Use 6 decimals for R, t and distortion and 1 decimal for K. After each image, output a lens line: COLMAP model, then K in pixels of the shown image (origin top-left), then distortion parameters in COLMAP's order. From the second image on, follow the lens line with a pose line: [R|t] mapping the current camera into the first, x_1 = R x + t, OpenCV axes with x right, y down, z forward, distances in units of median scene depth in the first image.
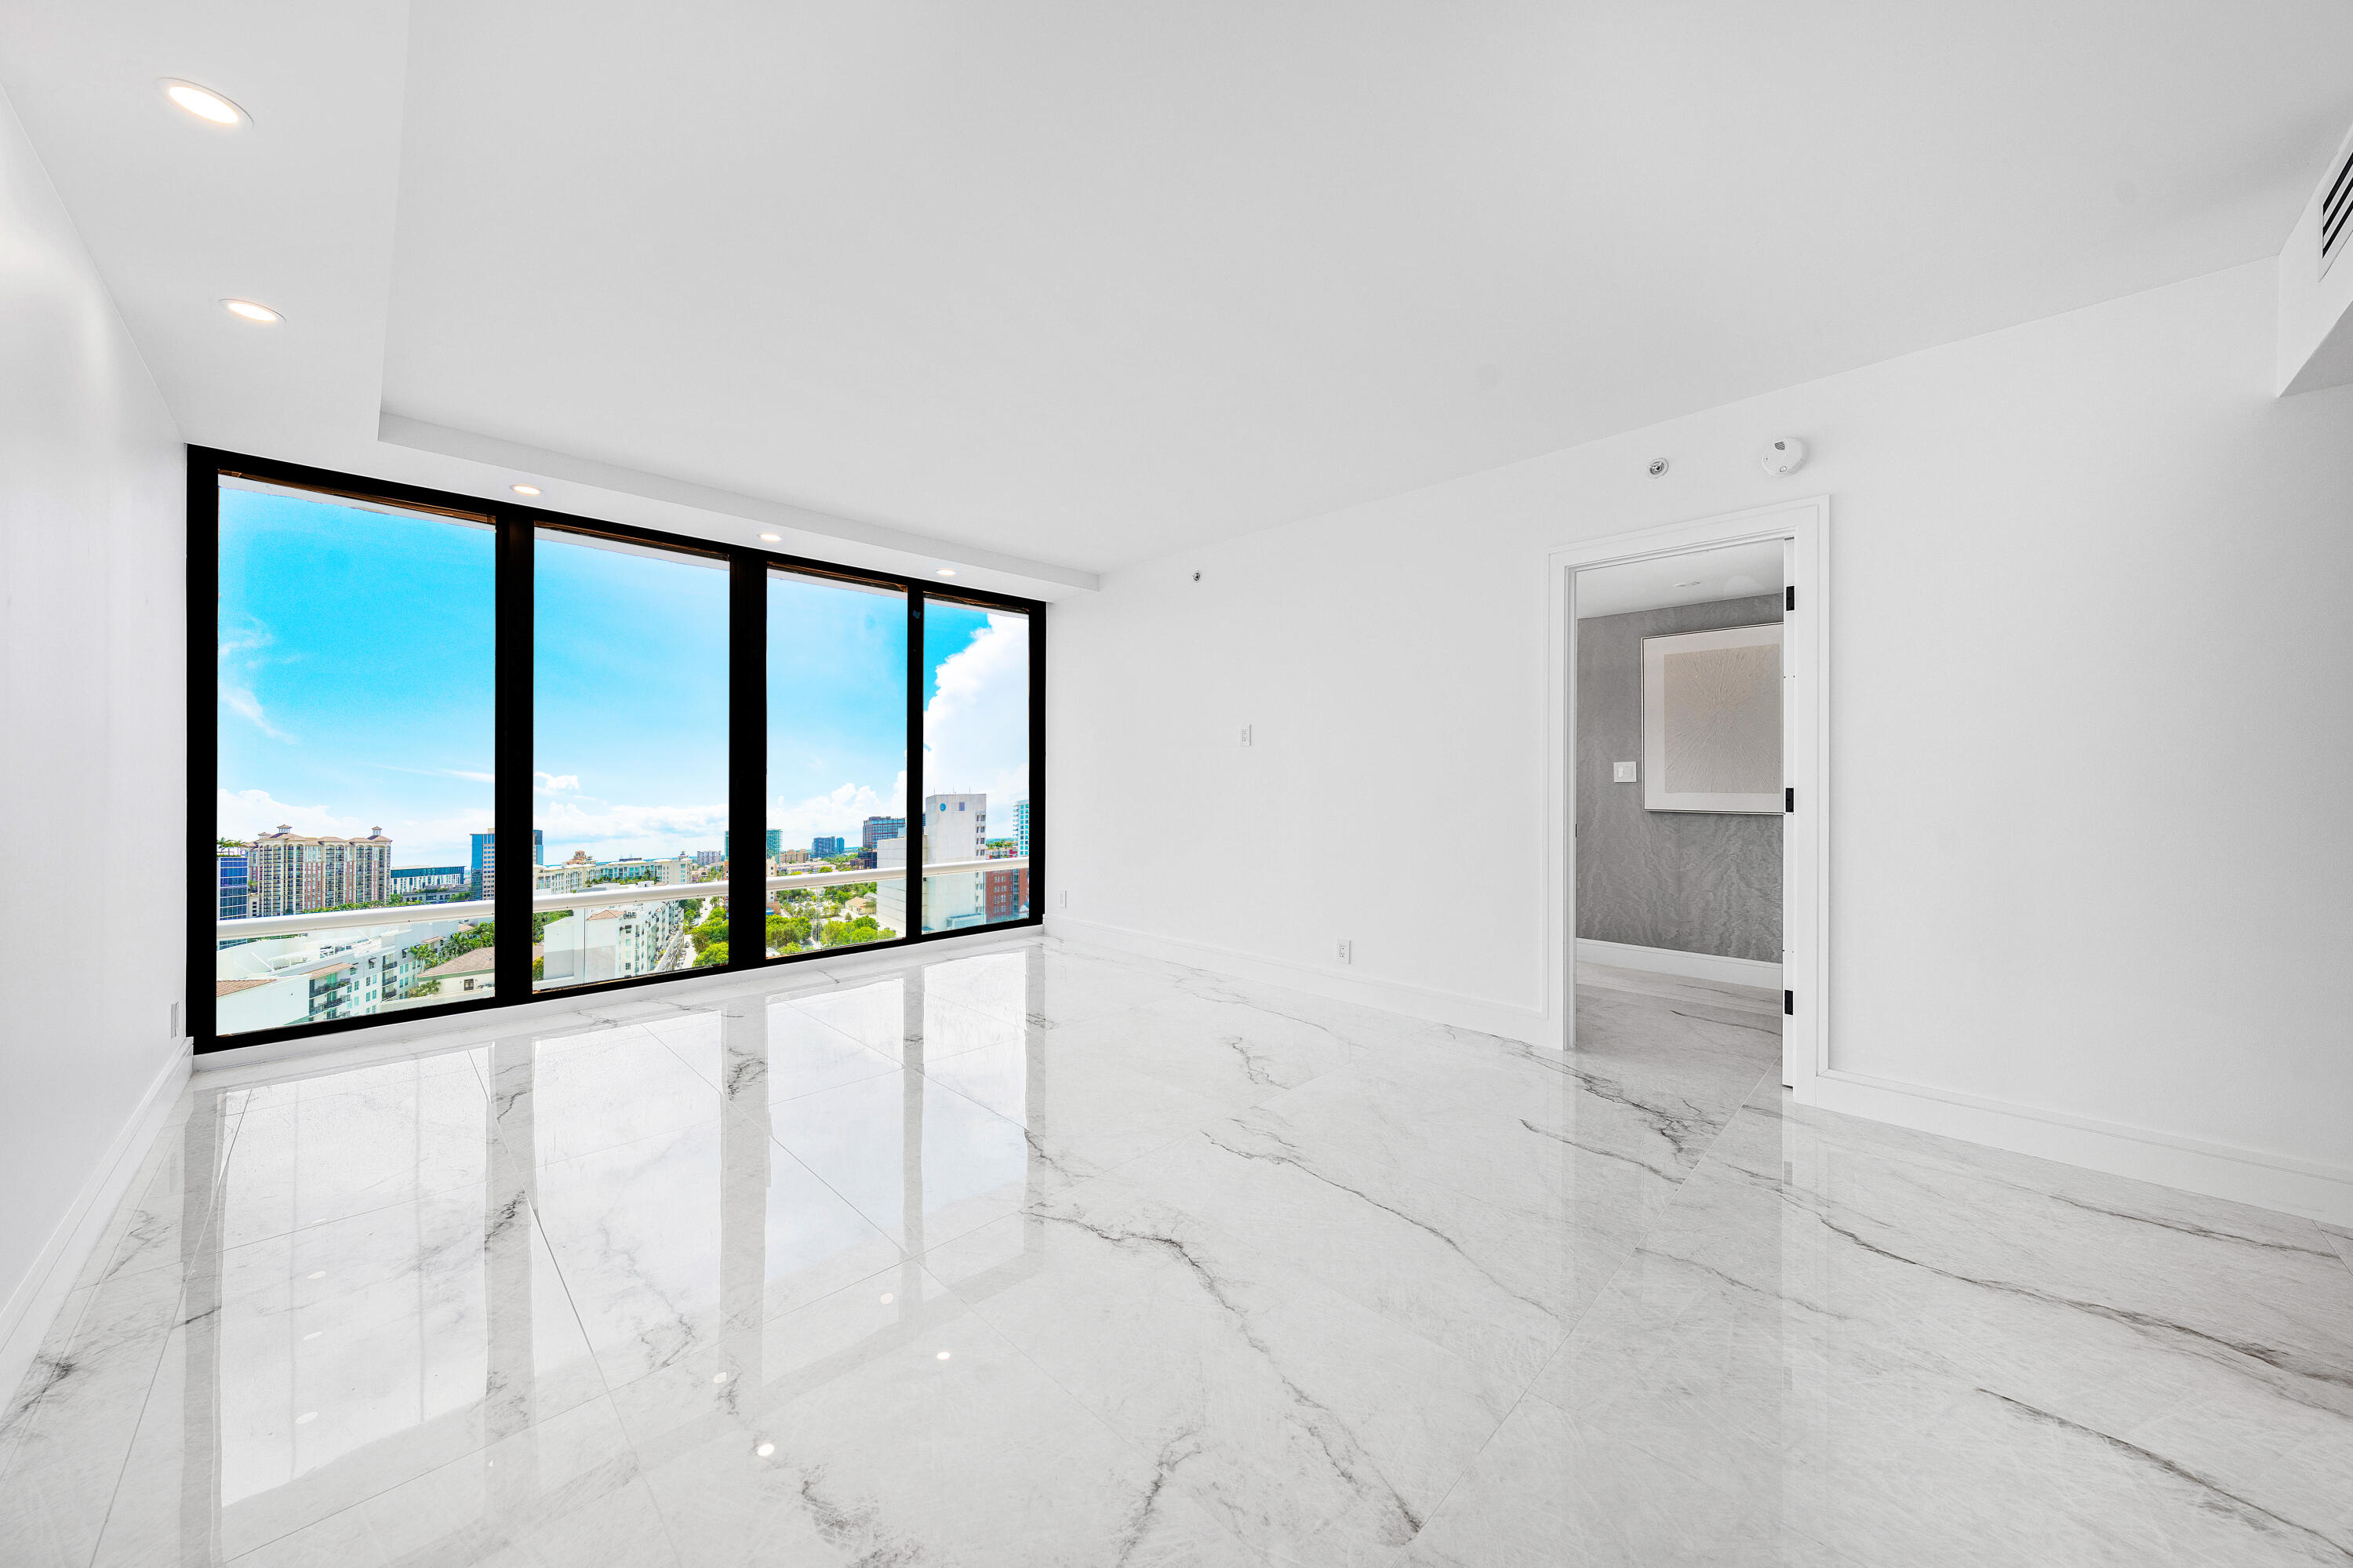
lens RADIAL K [[835.1, 0, 1182.5], [0, 835.1, 770.8], [0, 0, 1]] dist [-0.000145, -0.000172]
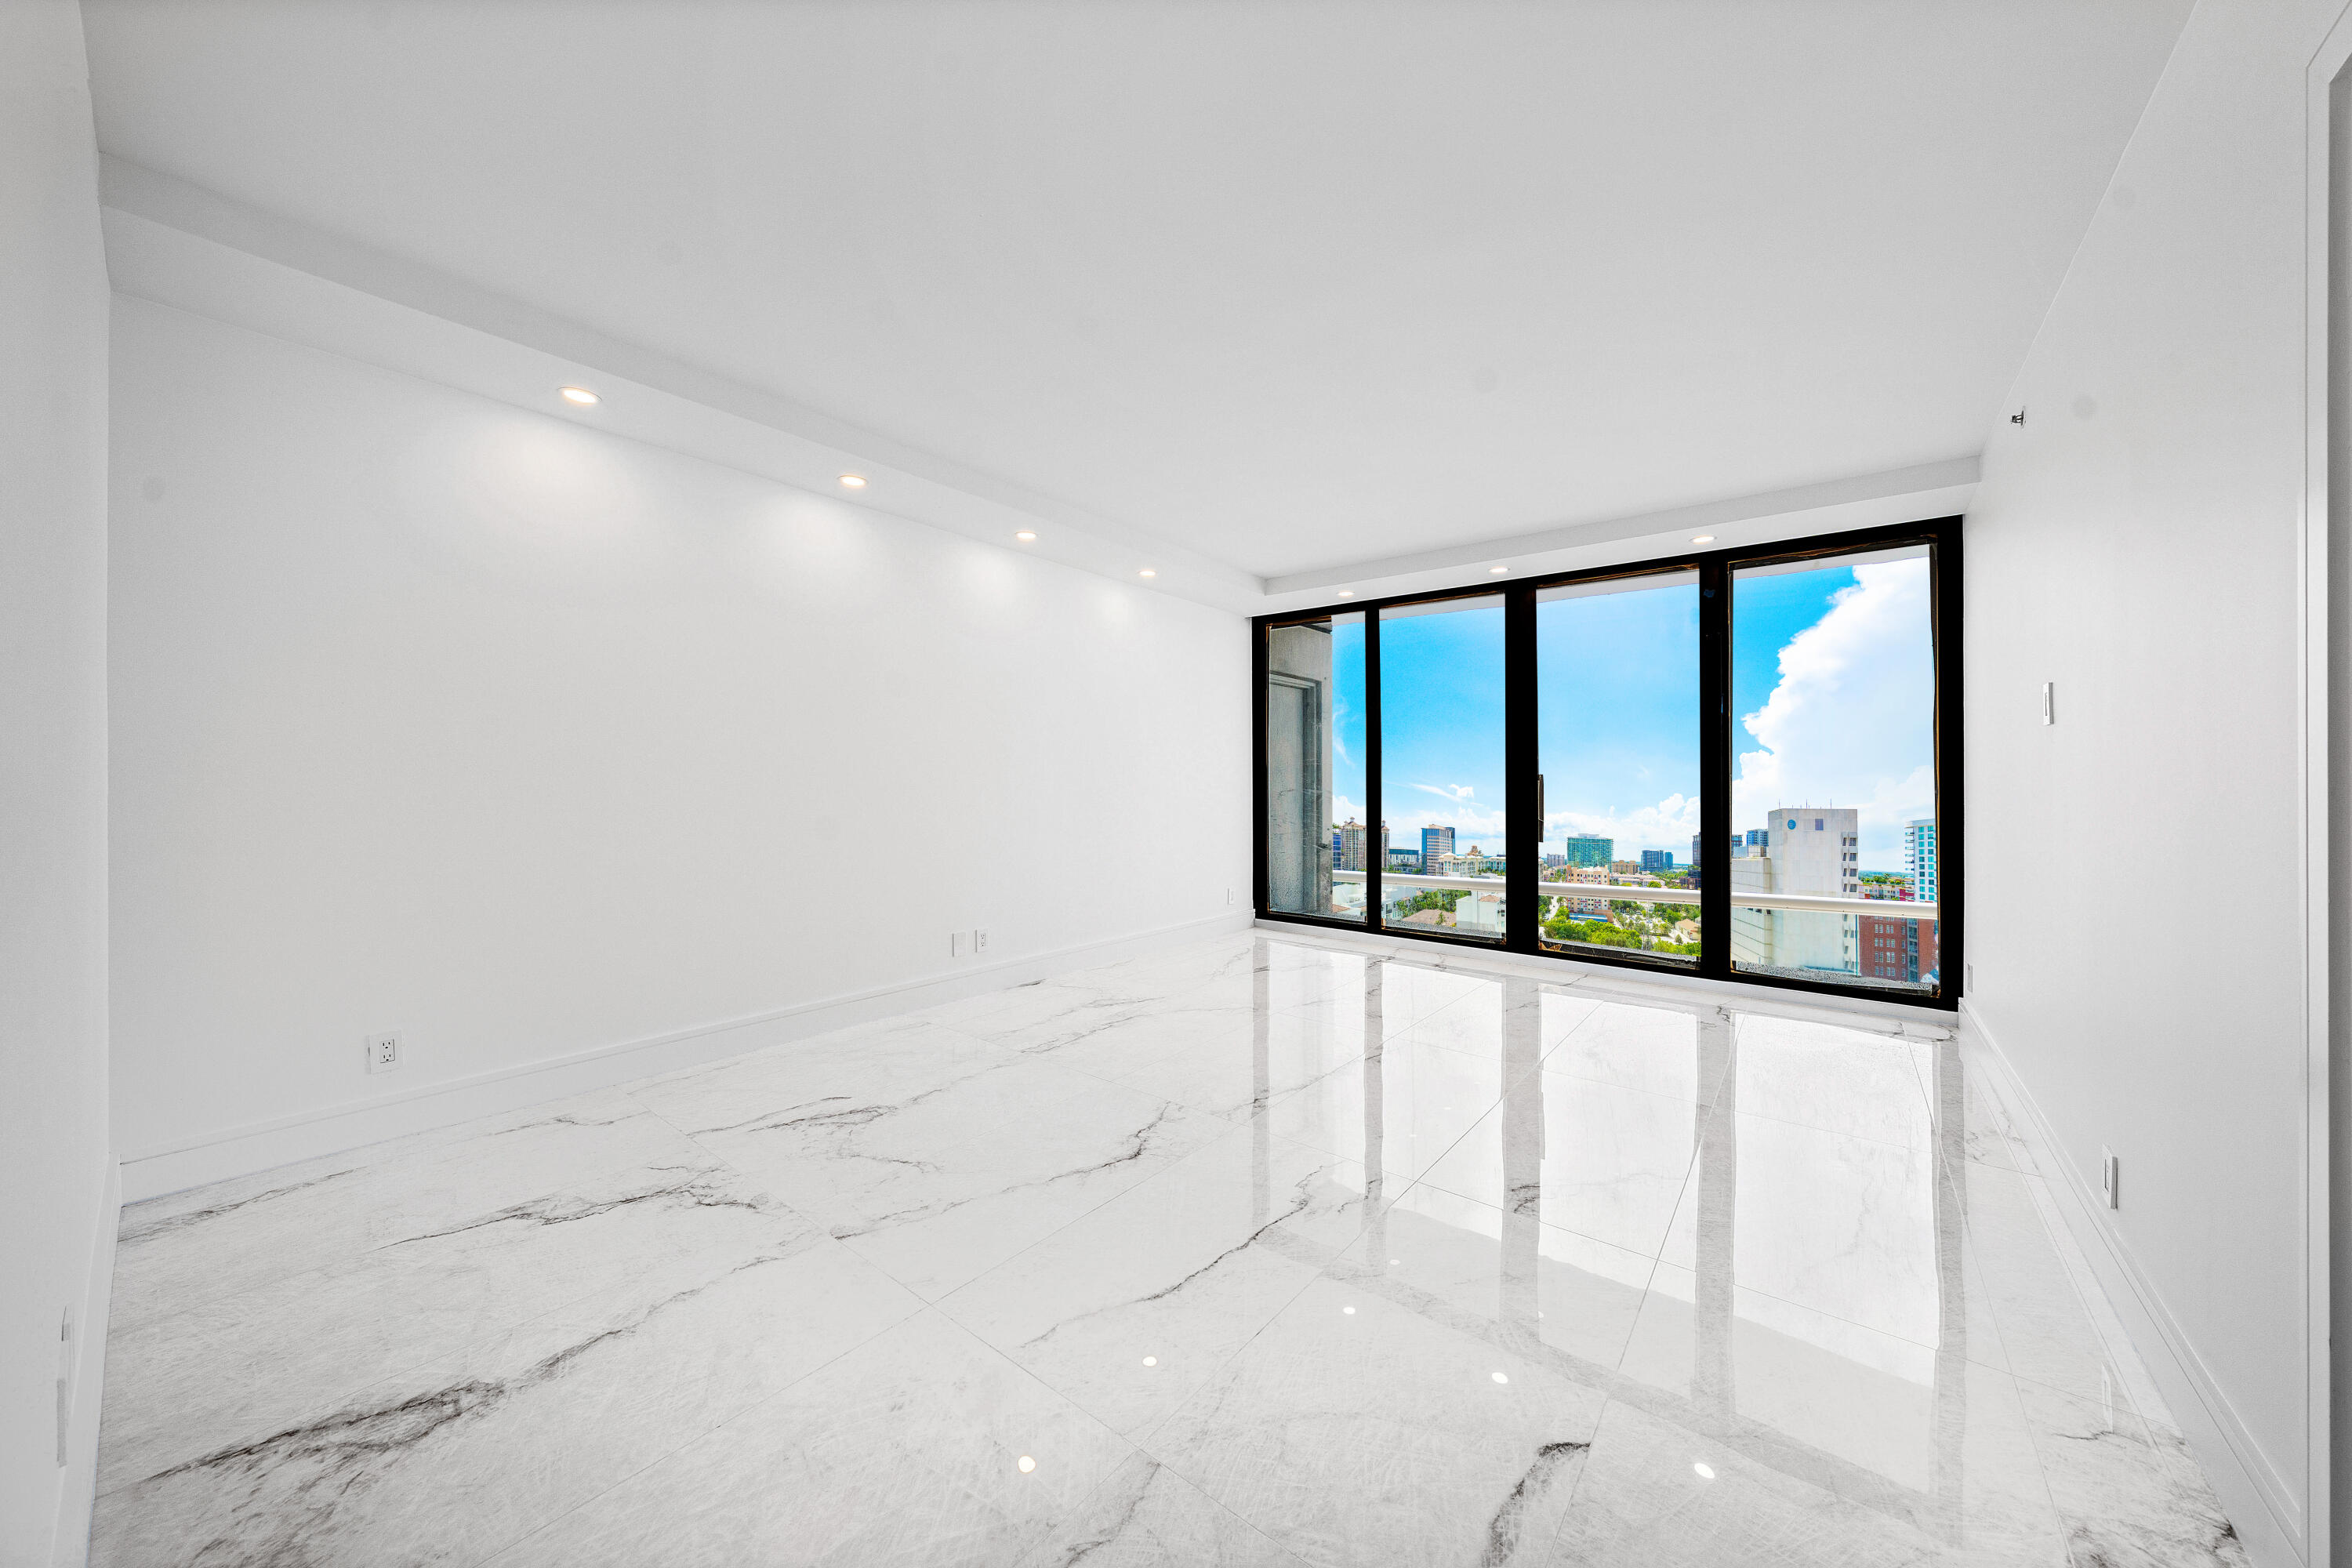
lens RADIAL K [[834.7, 0, 1182.0], [0, 834.7, 770.8], [0, 0, 1]] dist [-0.000145, -0.000172]
pose [[0.157266, -0.033586, -0.986985, 0.408080], [-0.010806, 0.999303, -0.035727, 0.027196], [0.987497, 0.016284, 0.156793, 0.300868]]
